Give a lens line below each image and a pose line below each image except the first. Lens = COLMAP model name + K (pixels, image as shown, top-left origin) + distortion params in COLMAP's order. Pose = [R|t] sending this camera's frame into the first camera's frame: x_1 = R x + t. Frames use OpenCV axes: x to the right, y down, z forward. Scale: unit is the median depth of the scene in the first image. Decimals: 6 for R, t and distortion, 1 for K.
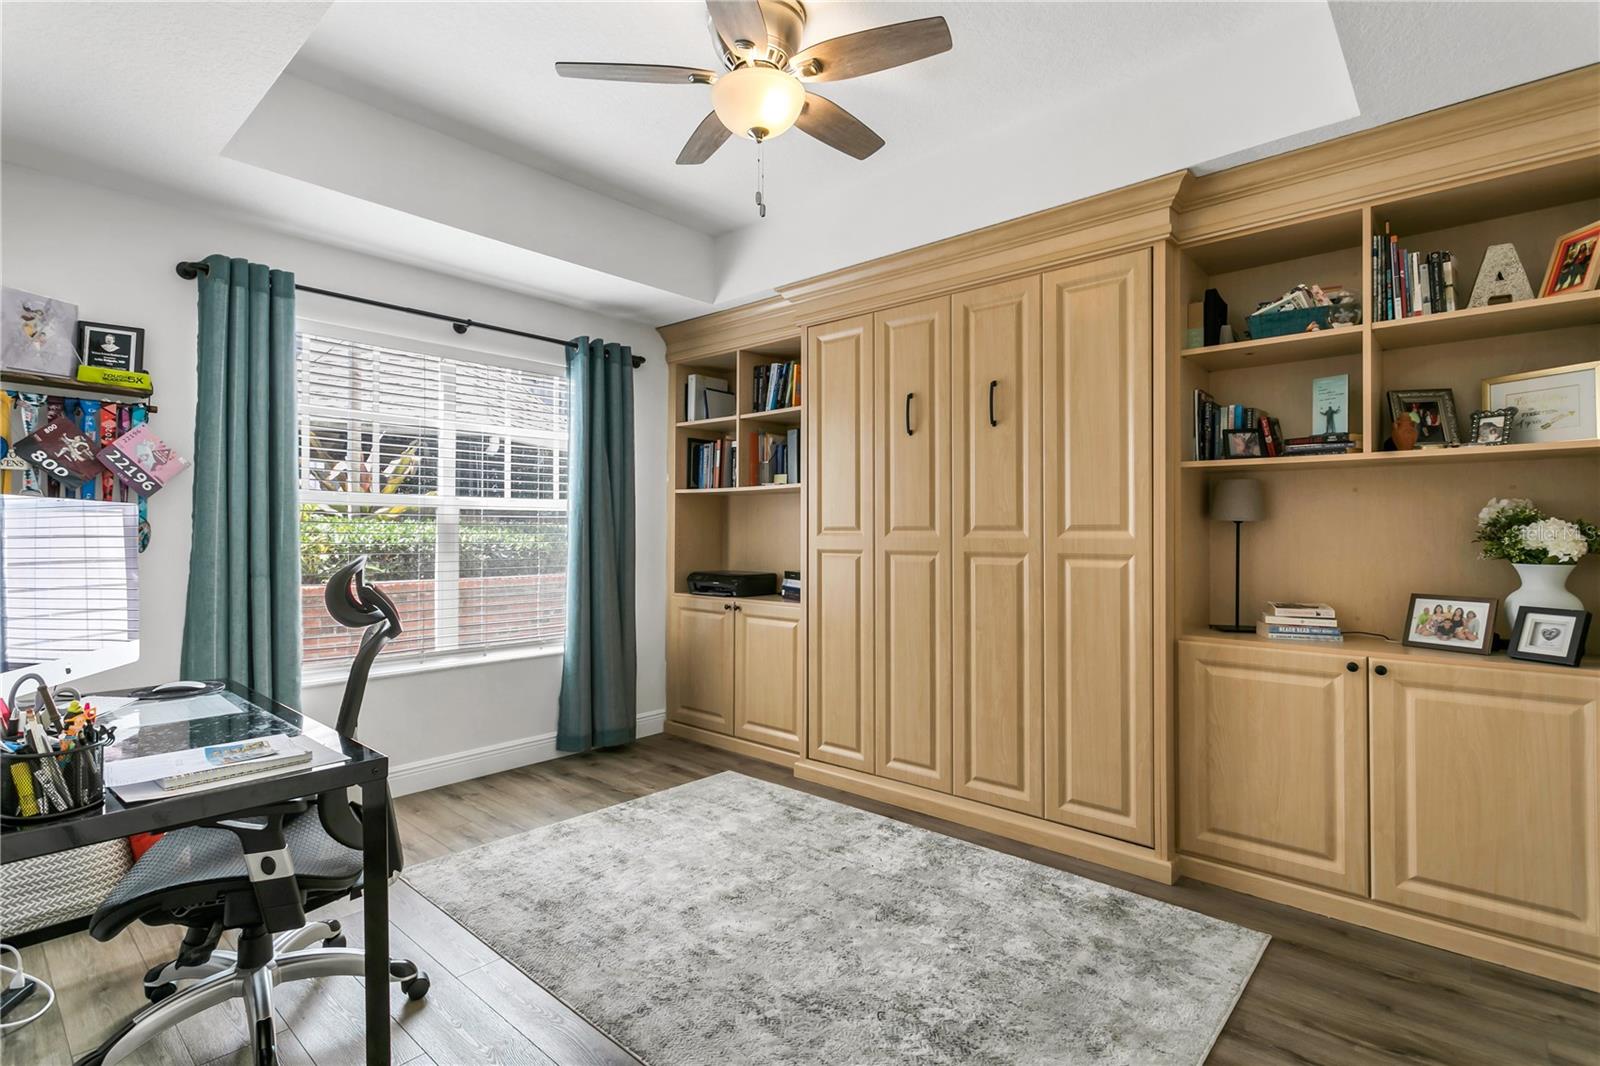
lens RADIAL K [[762.1, 0, 788.9], [0, 762.1, 525.7], [0, 0, 1]] dist [0.001955, 0.002259]
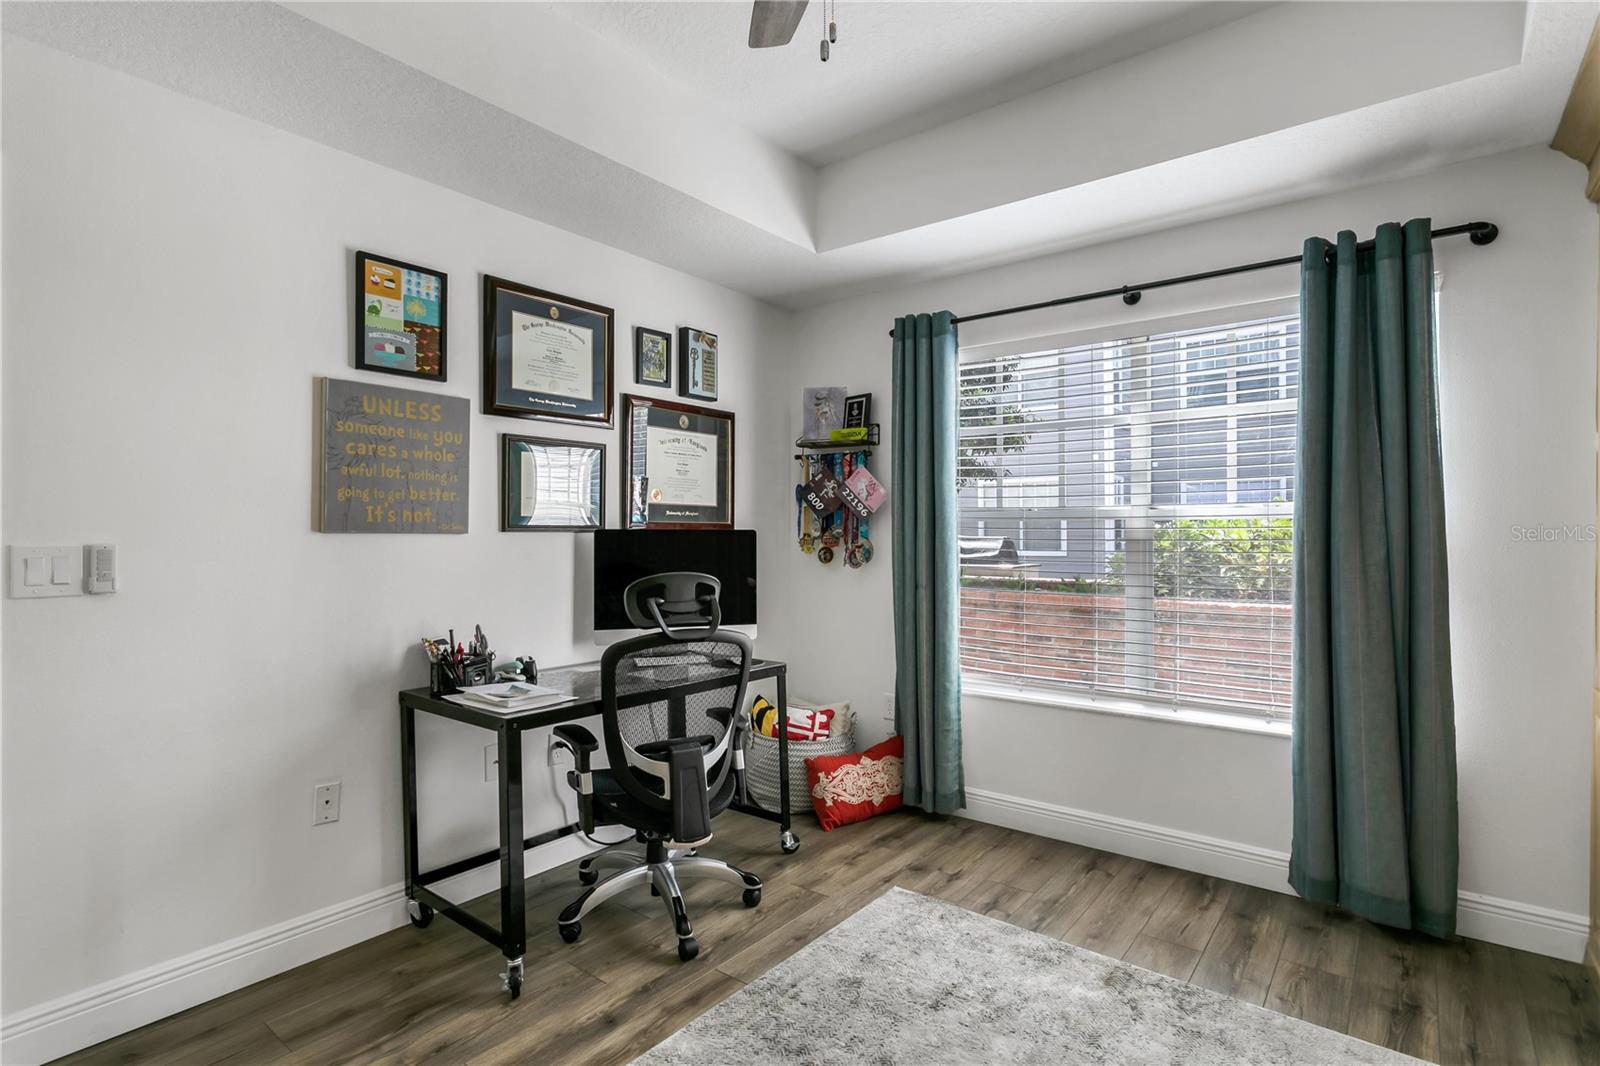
lens RADIAL K [[794.4, 0, 787.4], [0, 794.4, 531.6], [0, 0, 1]] dist [-0.019142, 0.010413]
pose [[0.062828, -0.005828, -0.998007, 0.423664], [0.008804, 0.999947, -0.005285, -0.010892], [0.997986, -0.008455, 0.062876, 0.639283]]
